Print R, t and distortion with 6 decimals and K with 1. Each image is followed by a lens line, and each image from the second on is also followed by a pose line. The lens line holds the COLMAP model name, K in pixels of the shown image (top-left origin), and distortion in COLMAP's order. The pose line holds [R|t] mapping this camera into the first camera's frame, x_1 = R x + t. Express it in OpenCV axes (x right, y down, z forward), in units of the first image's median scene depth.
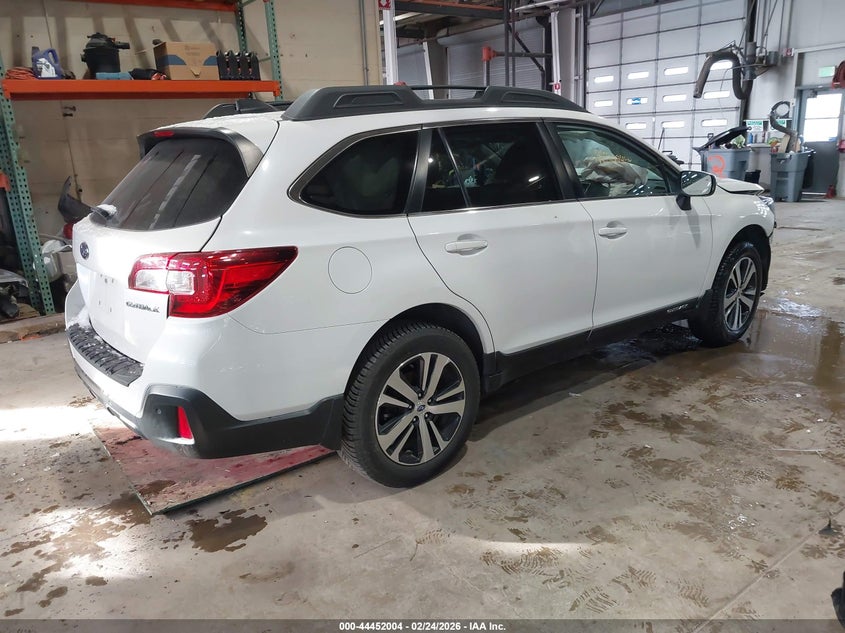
lens RADIAL K [[656.9, 0, 422.5], [0, 656.9, 316.5], [0, 0, 1]] dist [-0.000501, -0.001751]
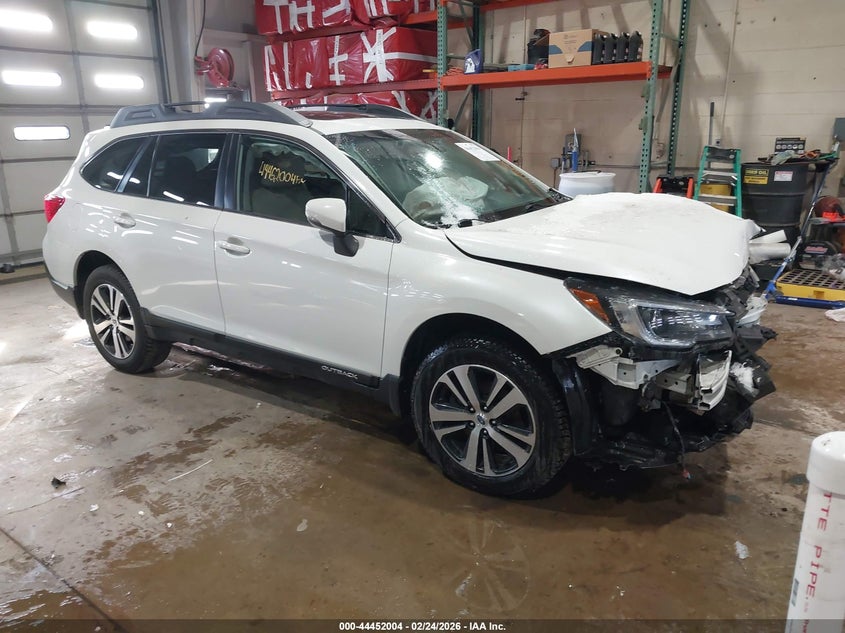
lens RADIAL K [[646.1, 0, 422.5], [0, 646.1, 316.5], [0, 0, 1]] dist [0.002615, 0.004166]
pose [[0.294574, 0.309017, -0.904287, 1.110930], [-0.251388, 0.938004, 0.238648, -0.290238], [0.921971, 0.157027, 0.353995, 0.804937]]
